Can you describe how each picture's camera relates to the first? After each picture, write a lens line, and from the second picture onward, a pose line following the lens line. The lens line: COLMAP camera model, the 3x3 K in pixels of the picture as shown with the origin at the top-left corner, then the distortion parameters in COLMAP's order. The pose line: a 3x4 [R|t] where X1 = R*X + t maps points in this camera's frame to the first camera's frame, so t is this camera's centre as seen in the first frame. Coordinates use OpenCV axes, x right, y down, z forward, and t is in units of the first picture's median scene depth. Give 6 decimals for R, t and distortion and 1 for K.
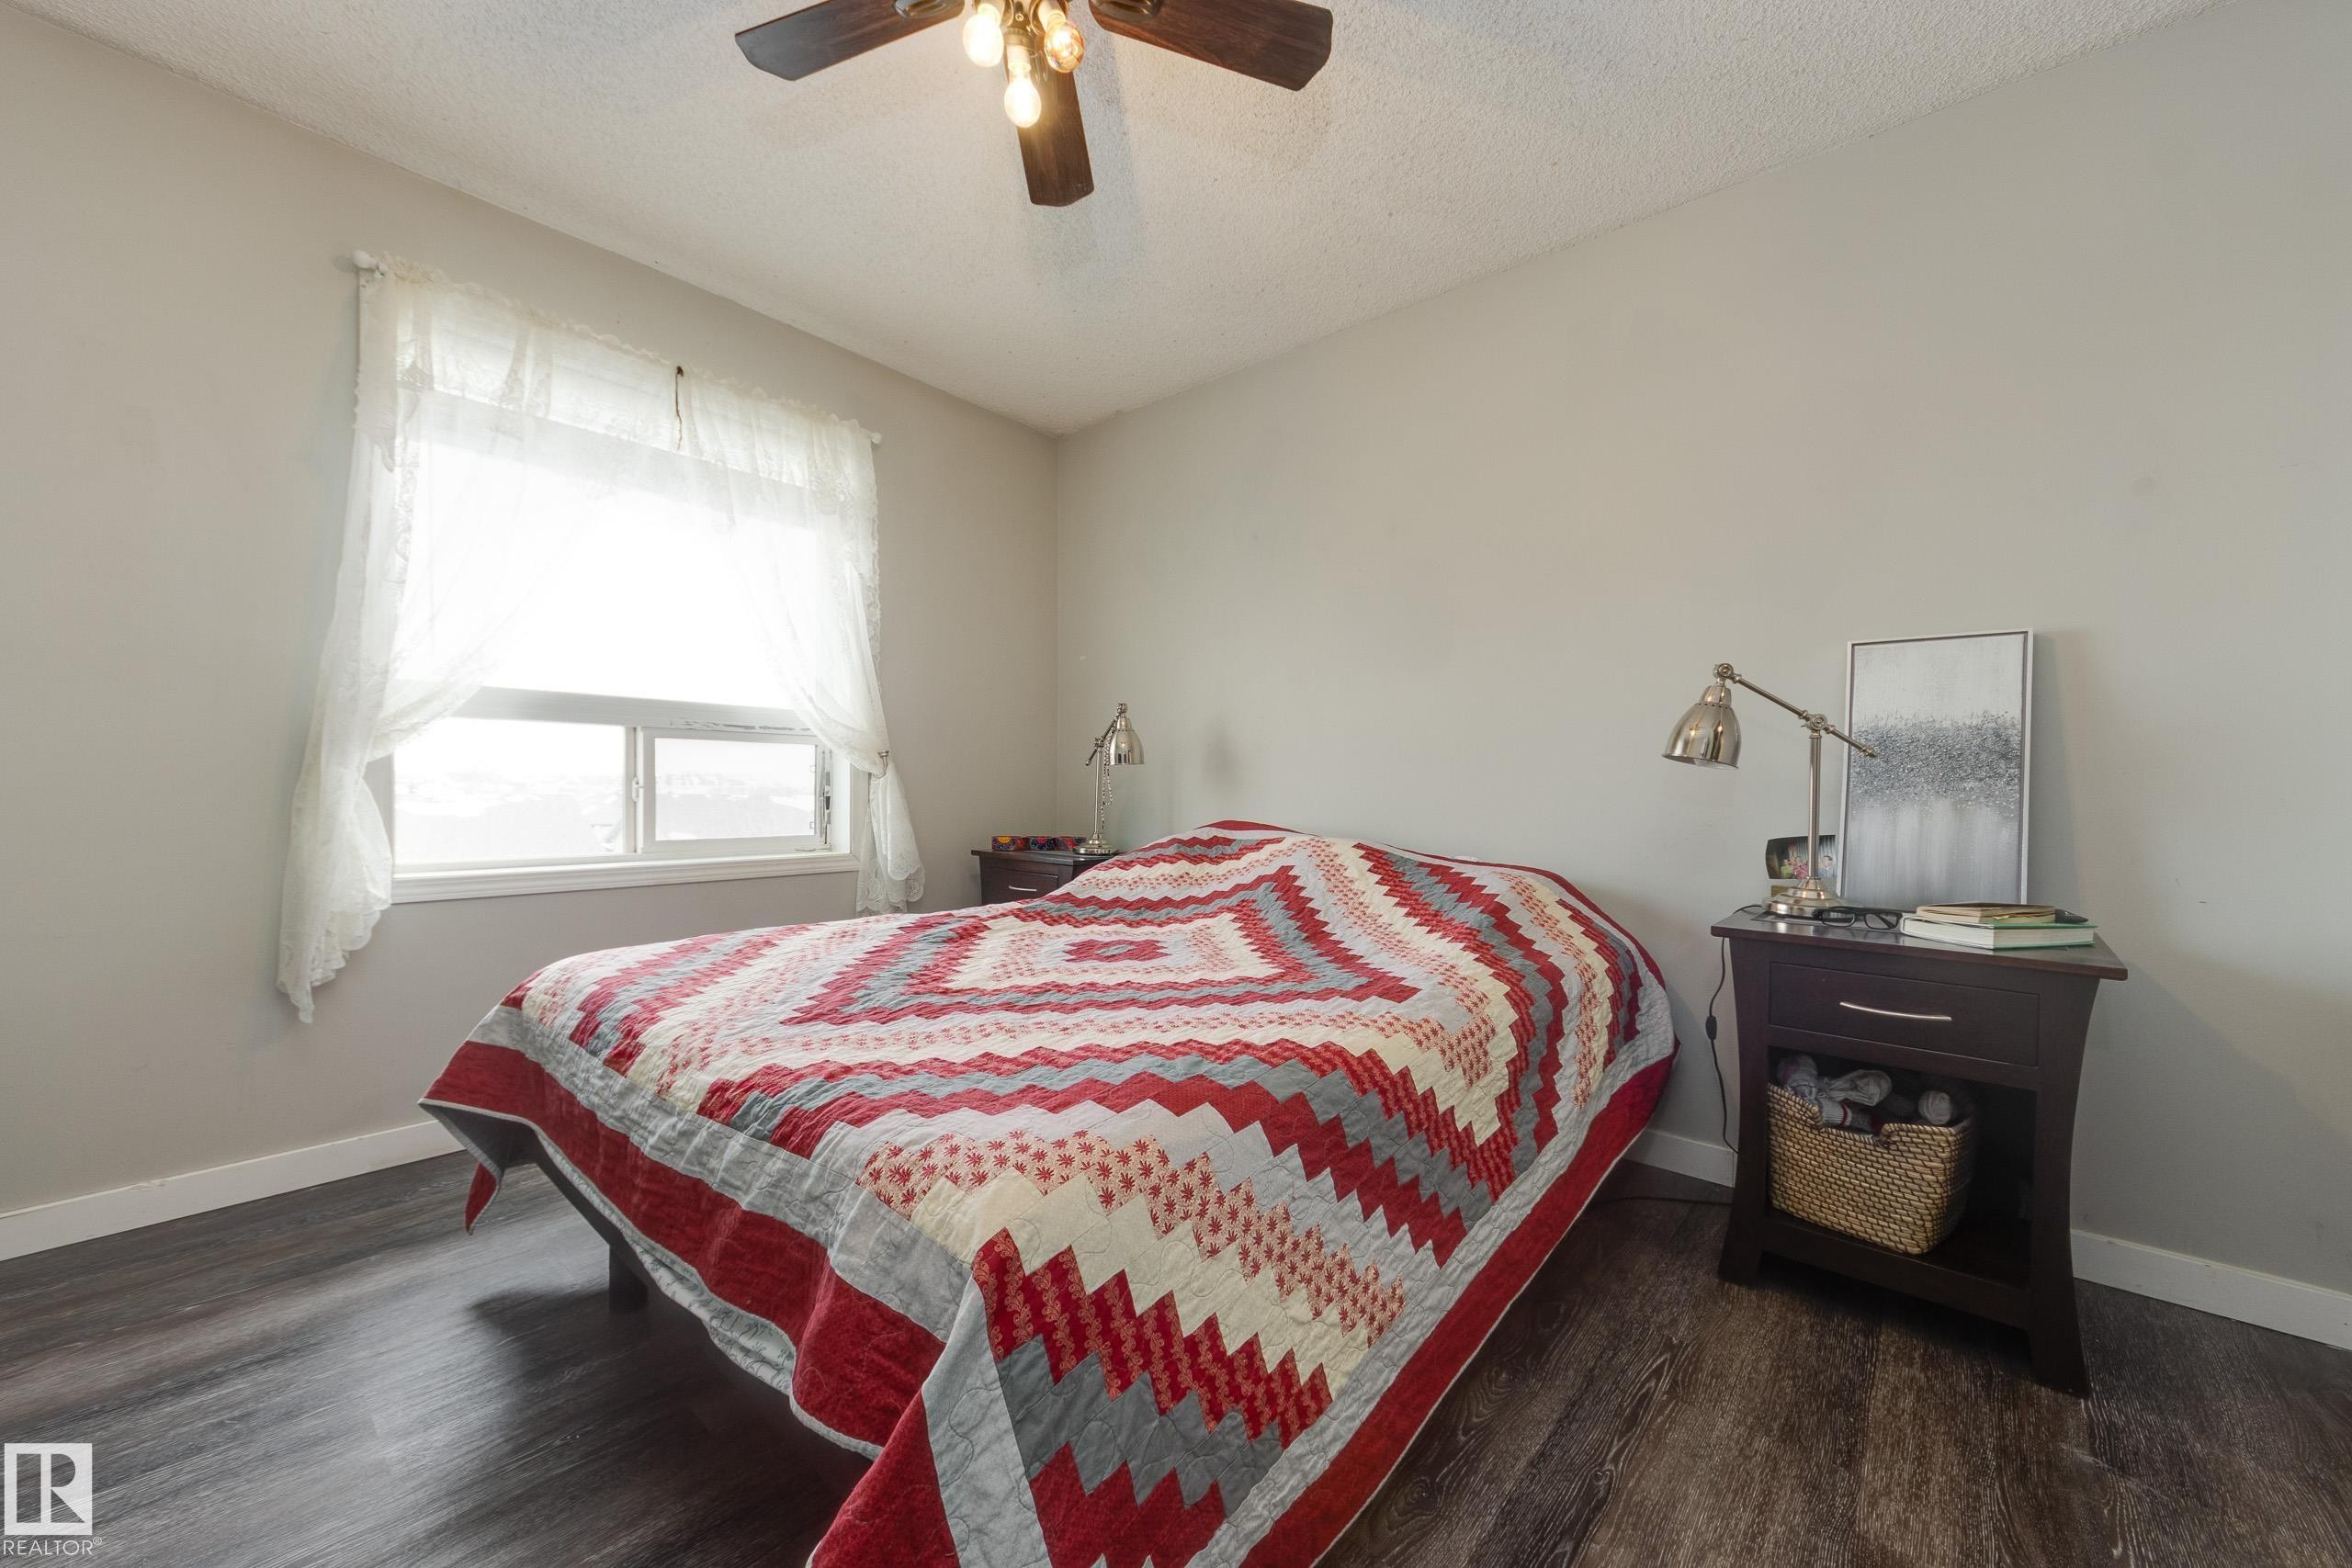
lens RADIAL K [[890.0, 0, 1171.9], [0, 890.0, 757.3], [0, 0, 1]] dist [0.007893, -0.000264]
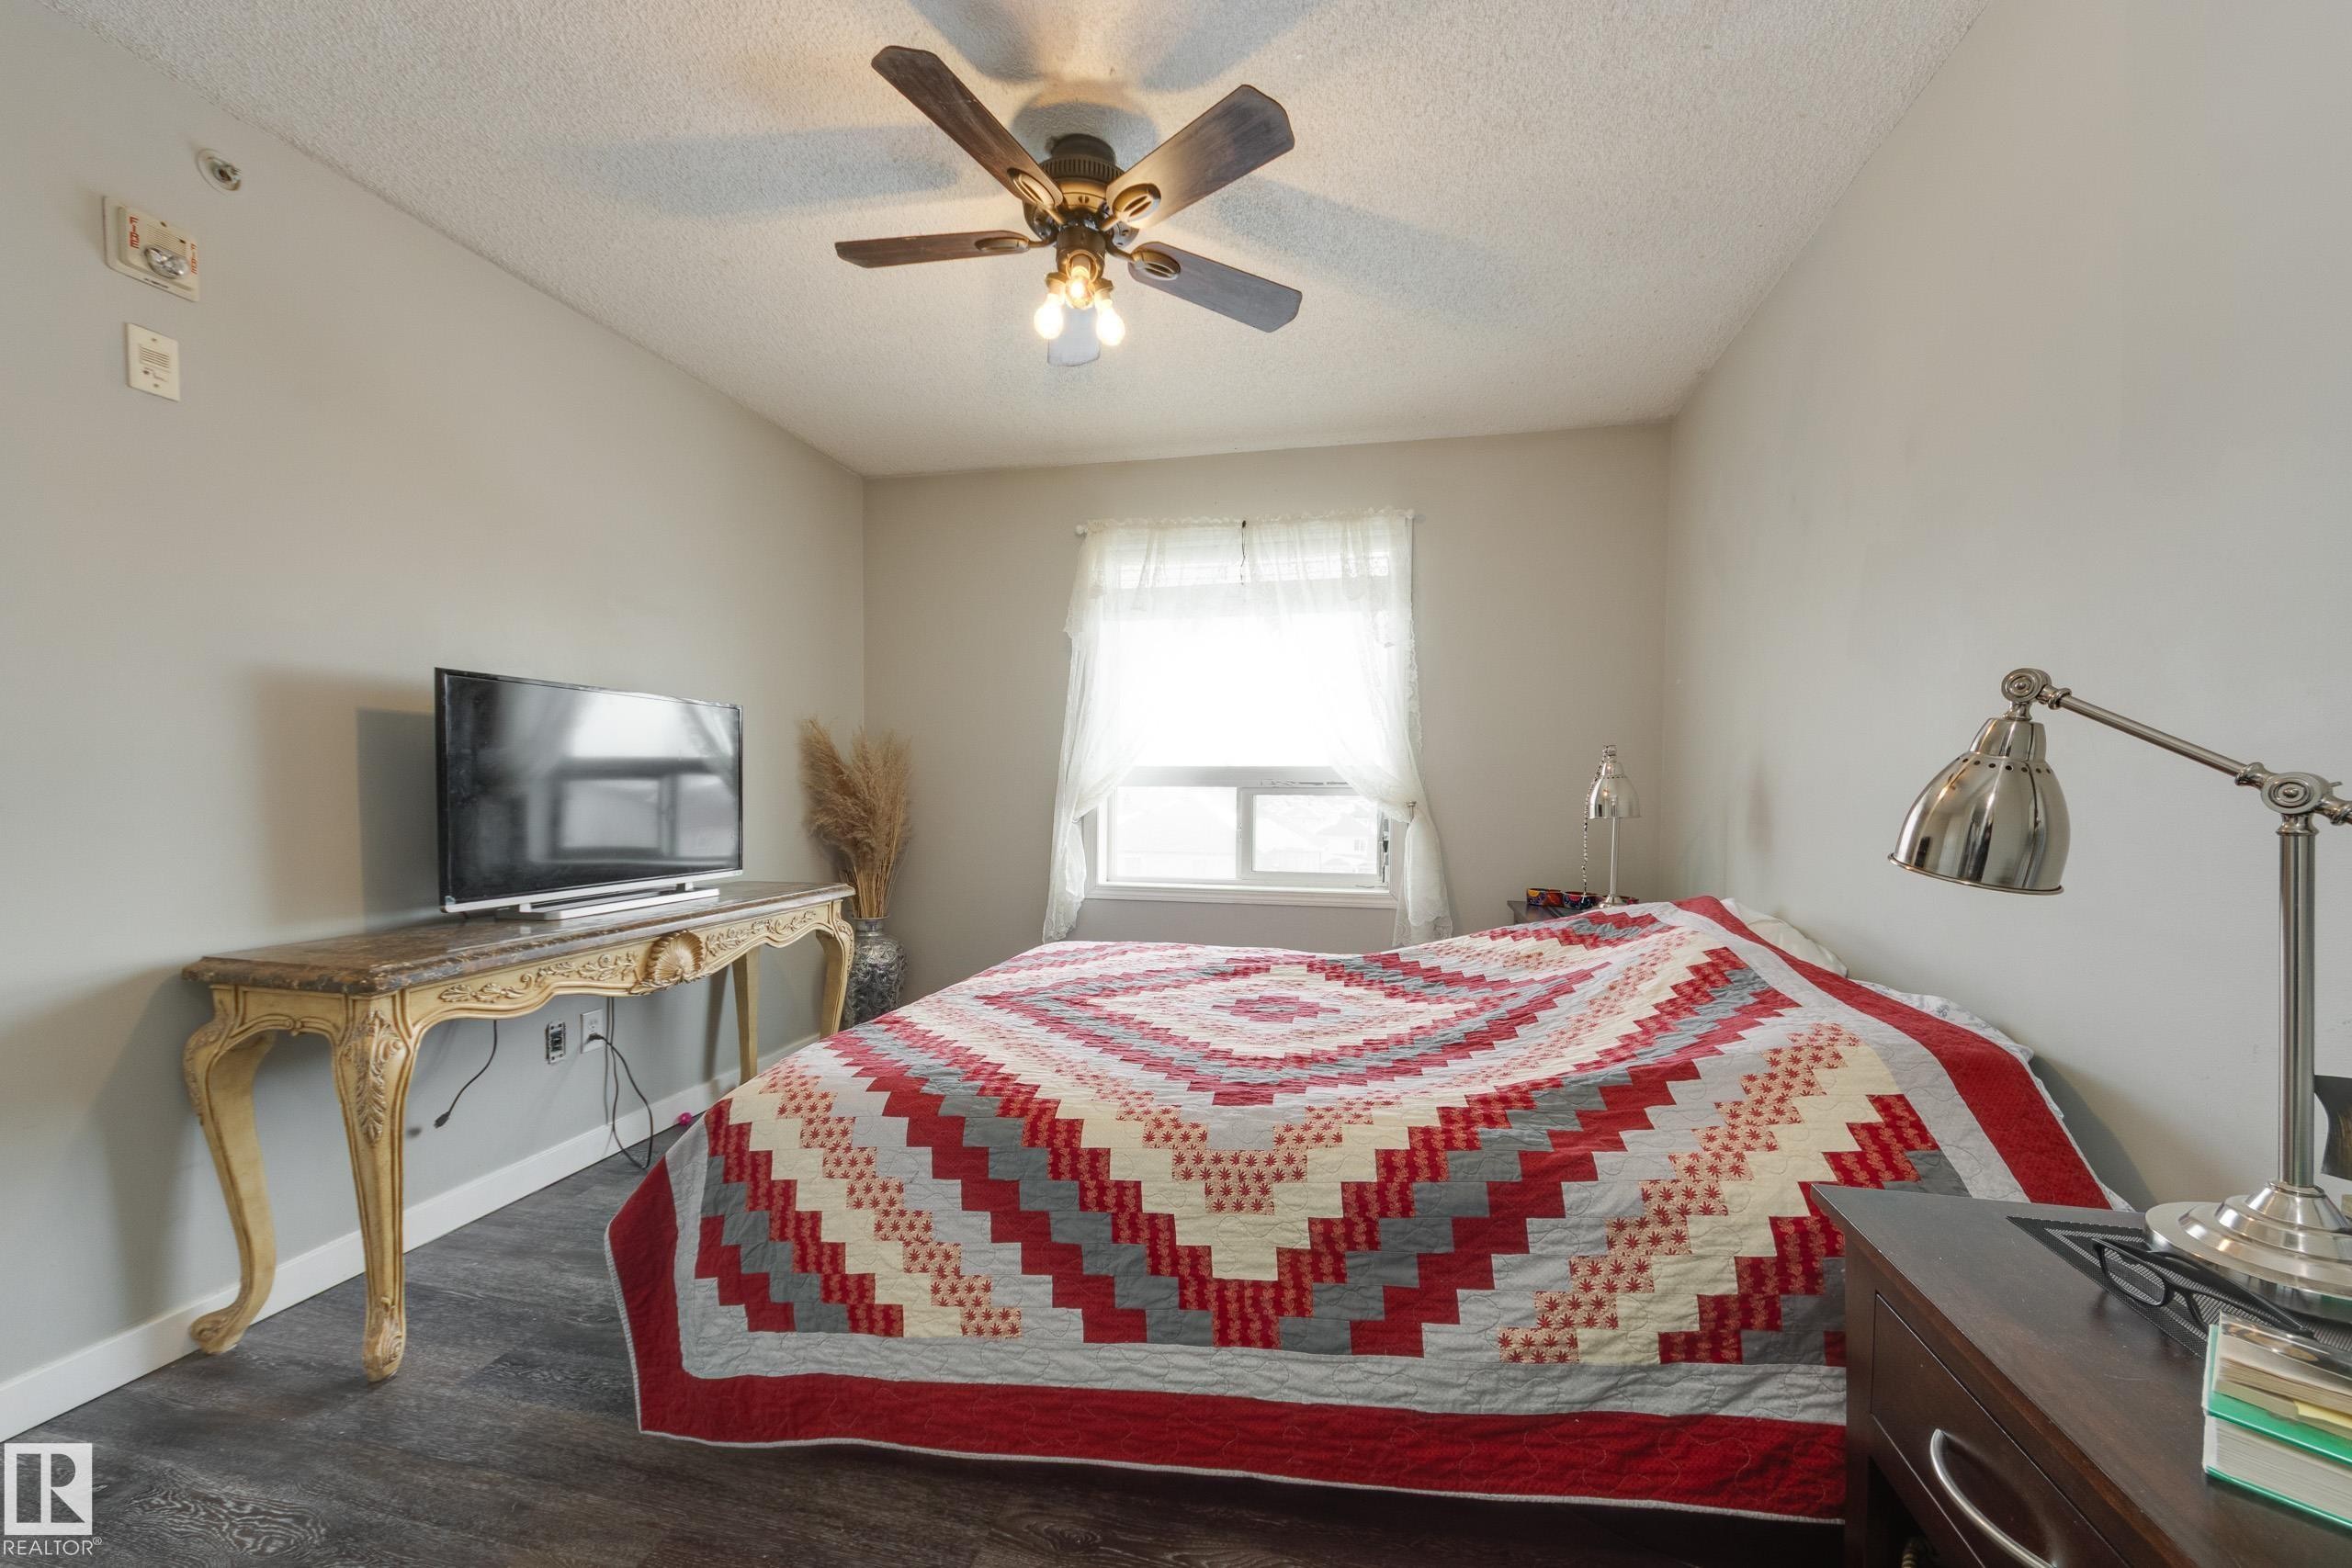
lens RADIAL K [[899.6, 0, 1184.3], [0, 899.6, 772.1], [0, 0, 1]] dist [0.018109, -0.007104]
pose [[0.473807, -0.026244, -0.880237, 1.132031], [0.027590, 0.999508, -0.014949, -0.075915], [0.880196, -0.017203, 0.474298, 0.513692]]
